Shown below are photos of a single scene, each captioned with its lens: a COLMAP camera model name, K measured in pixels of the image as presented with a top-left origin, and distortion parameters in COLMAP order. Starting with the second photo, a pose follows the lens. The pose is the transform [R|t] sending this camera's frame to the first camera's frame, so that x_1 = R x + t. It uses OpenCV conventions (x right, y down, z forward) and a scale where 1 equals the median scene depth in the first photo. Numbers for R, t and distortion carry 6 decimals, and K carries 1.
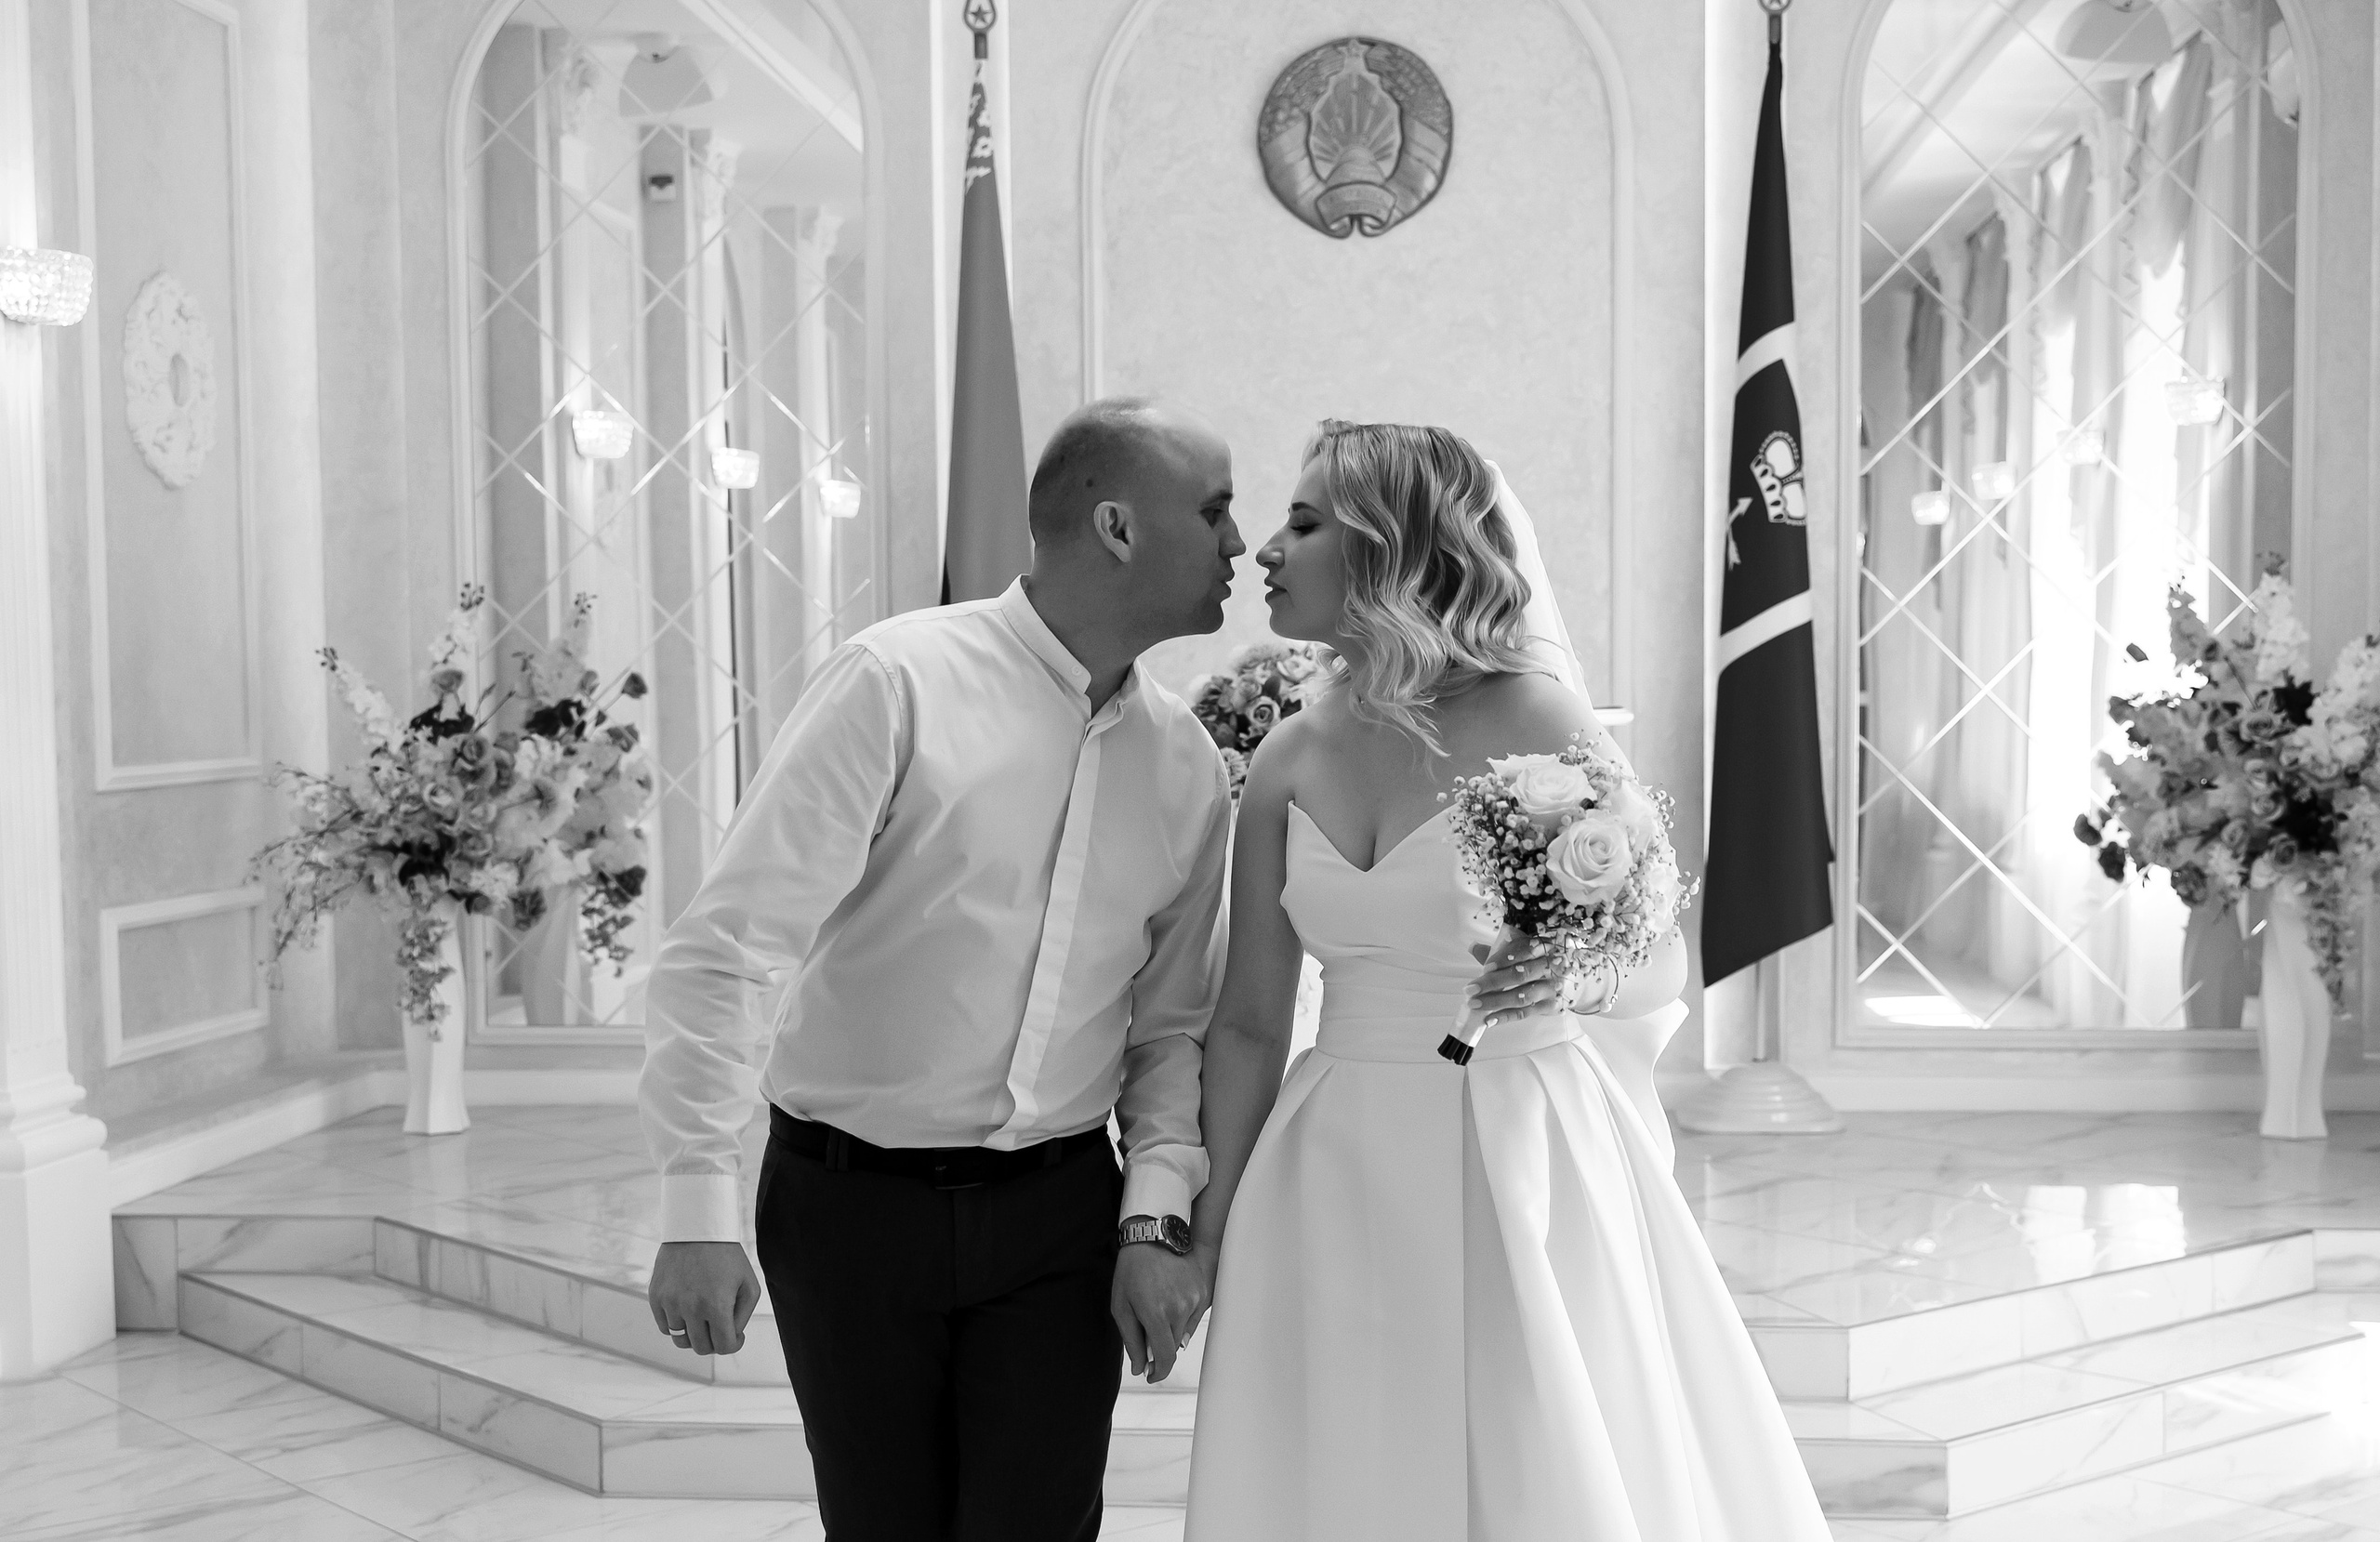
lens RADIAL K [[3006.4, 0, 1181.6], [0, 3006.4, 896.4], [0, 0, 1]] dist [-0.004938, -0.028022]
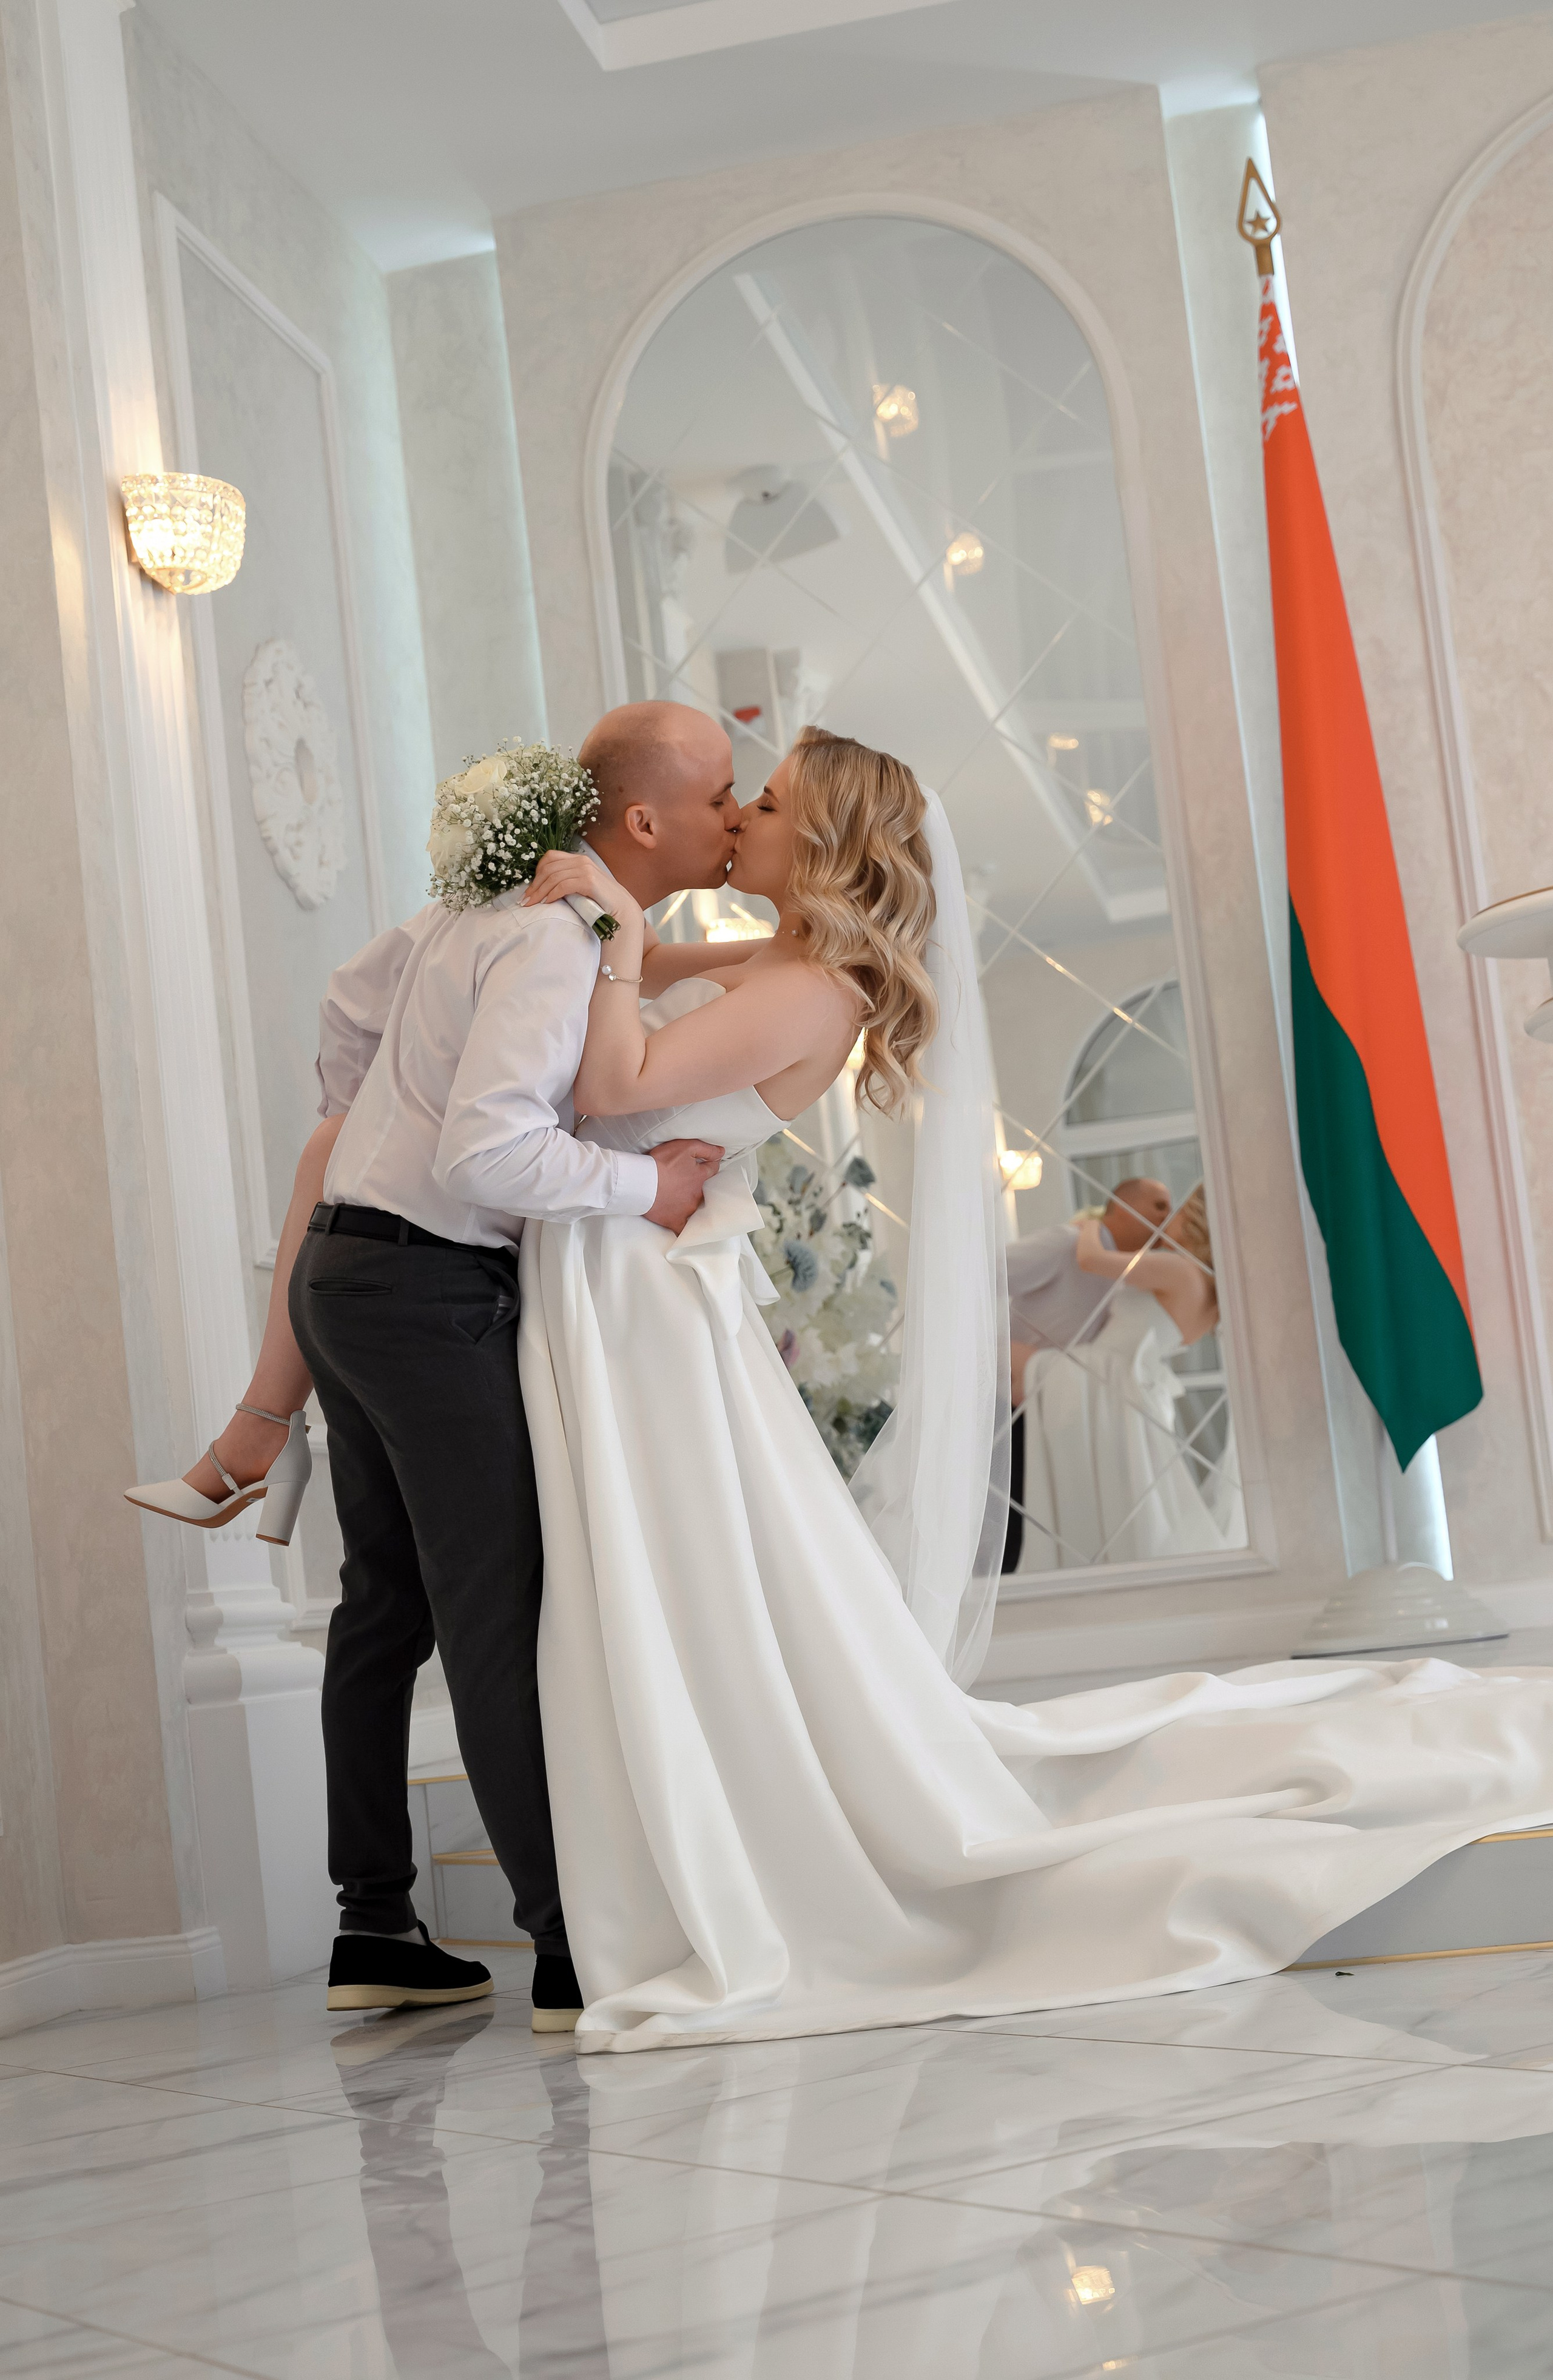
lens RADIAL K [[3435.5, 0, 779.0], [0, 3435.5, 1318.4], [0, 0, 1]] dist [-0.038021, -0.062572]
pose [[0.987857, -0.106889, -0.112754, -0.118603], [0.089698, 0.984935, -0.147843, 0.106506], [0.126858, 0.135934, 0.982562, 0.144833]]
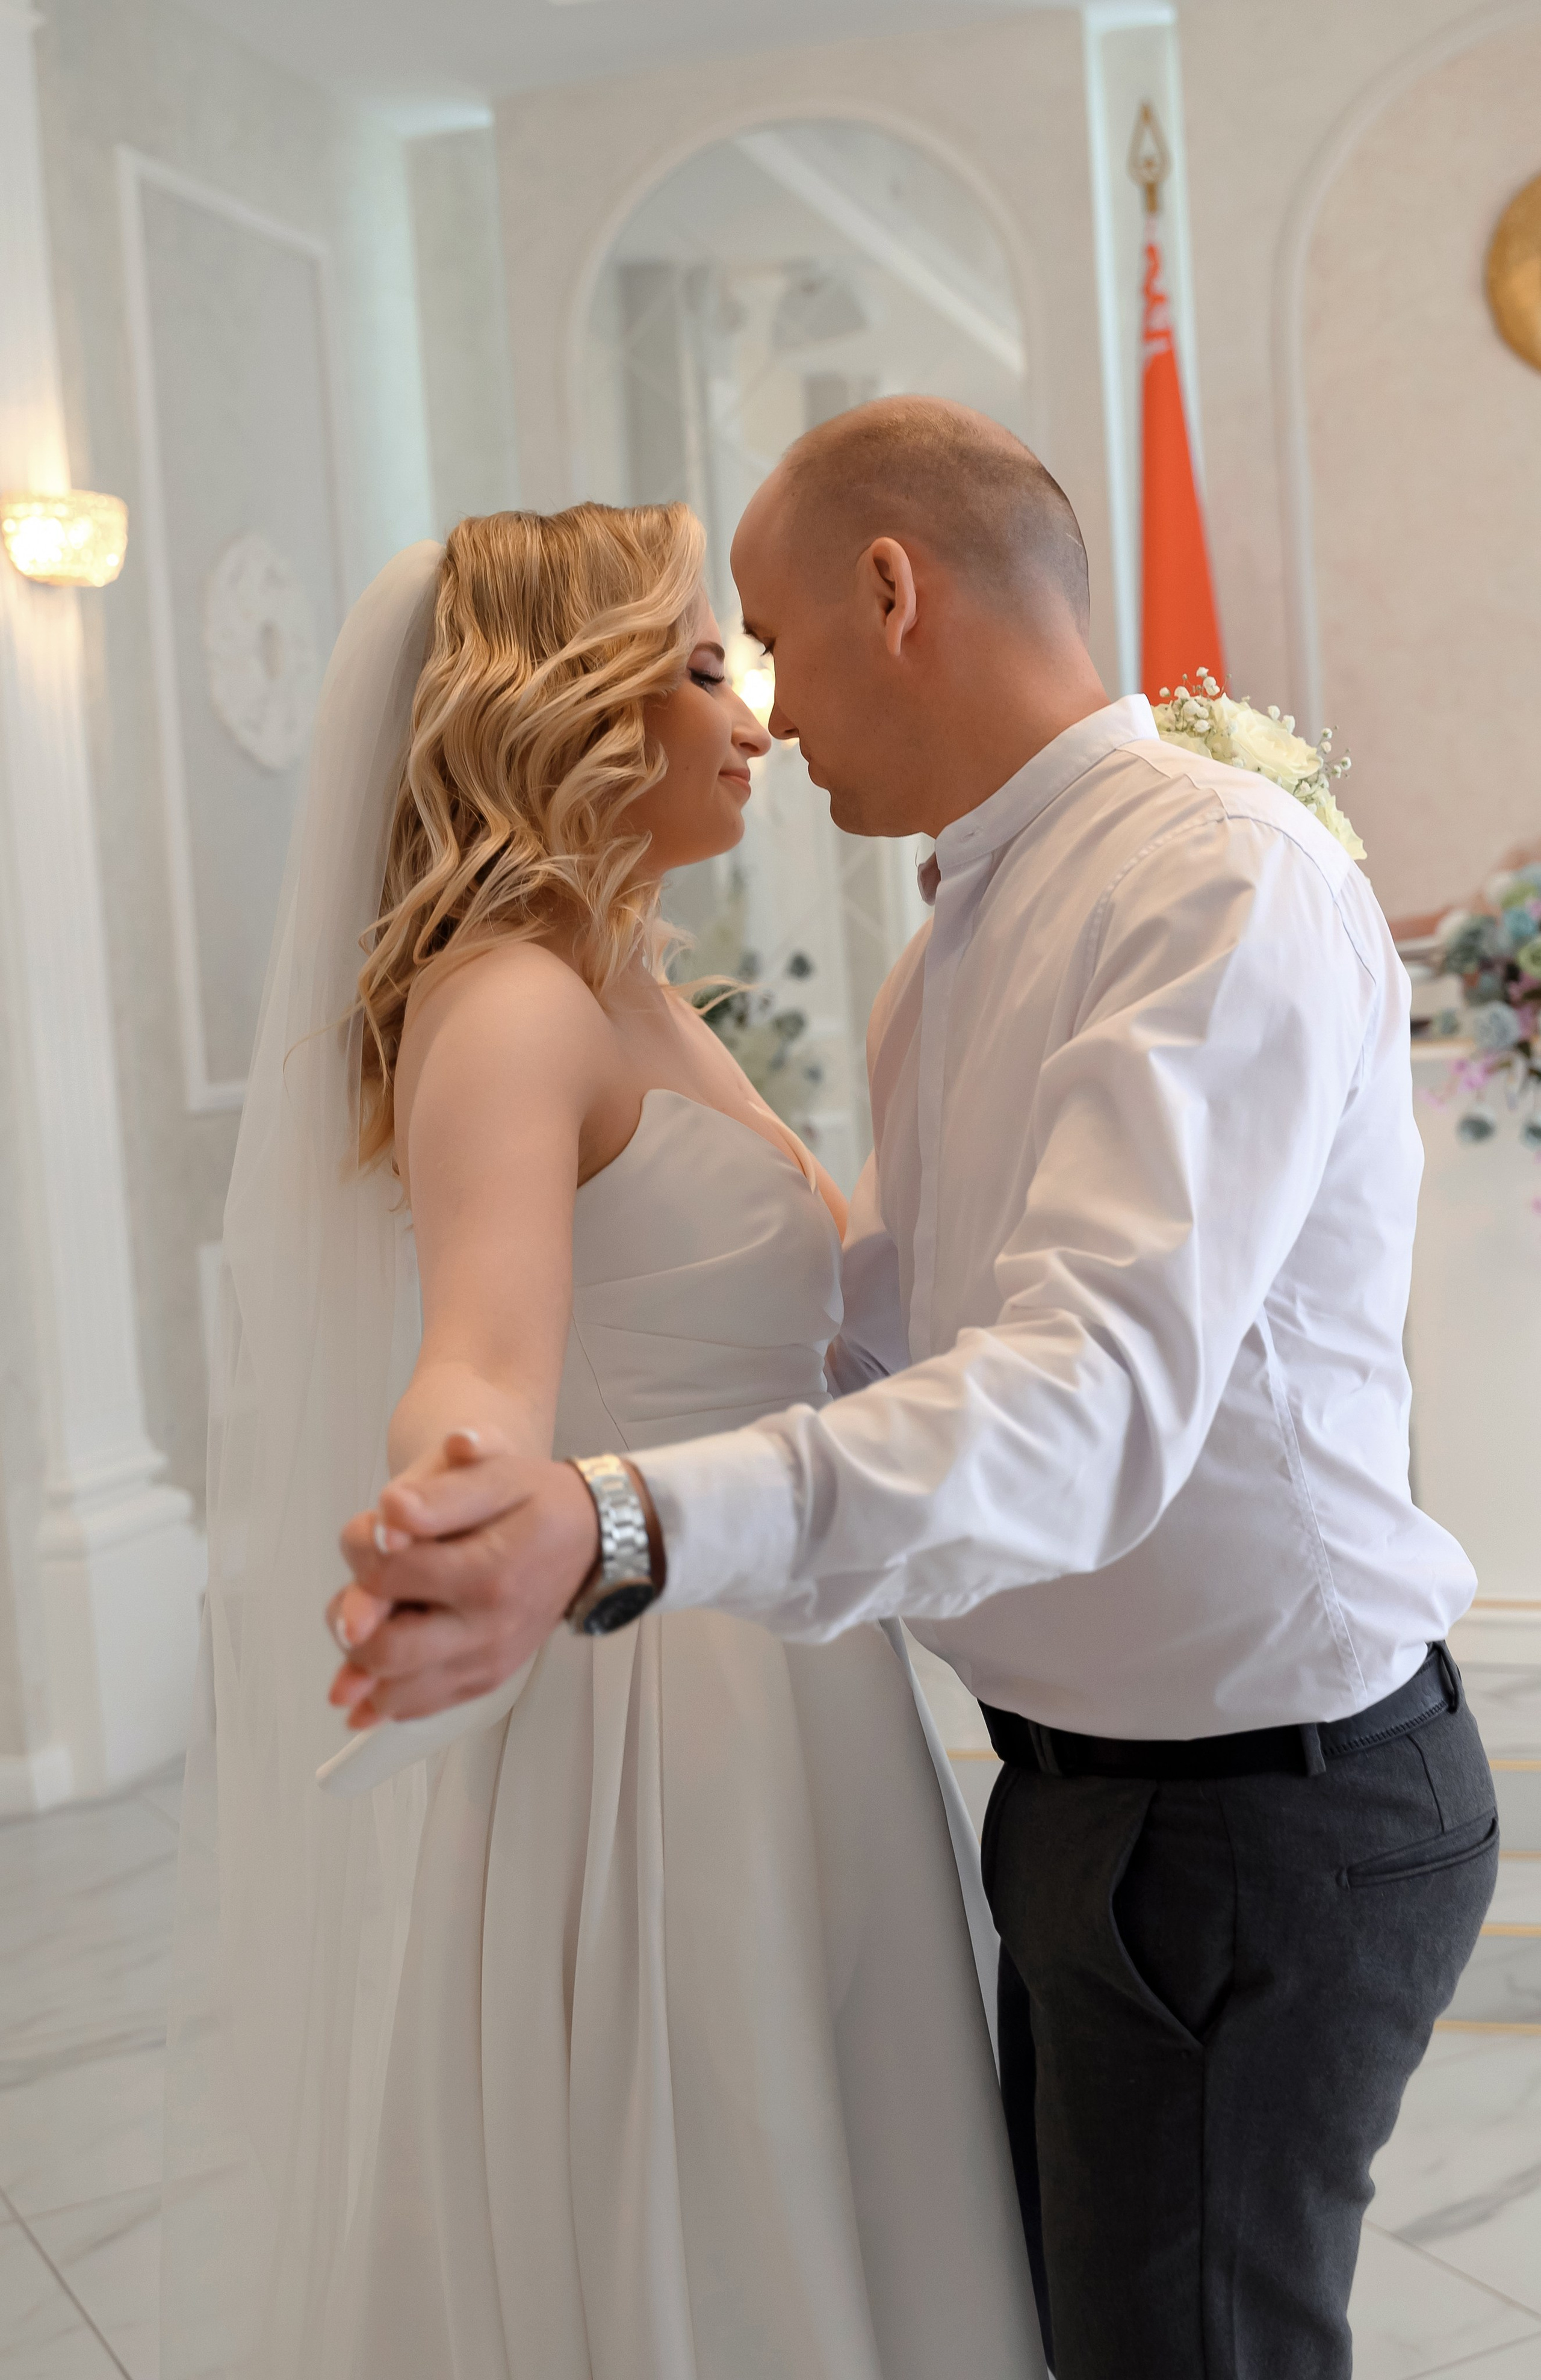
lens RADIAL K [[2896.8, 0, 893.5], [0, 2896.8, 1188.4], [0, 0, 1]] dist [-0.022251, -0.043066]
pose [[0.983659, -0.036815, -0.176236, -0.004620], [0.038457, 0.999243, 0.005908, -0.008972], [0.175885, -0.012589, 0.984330, 0.170498]]
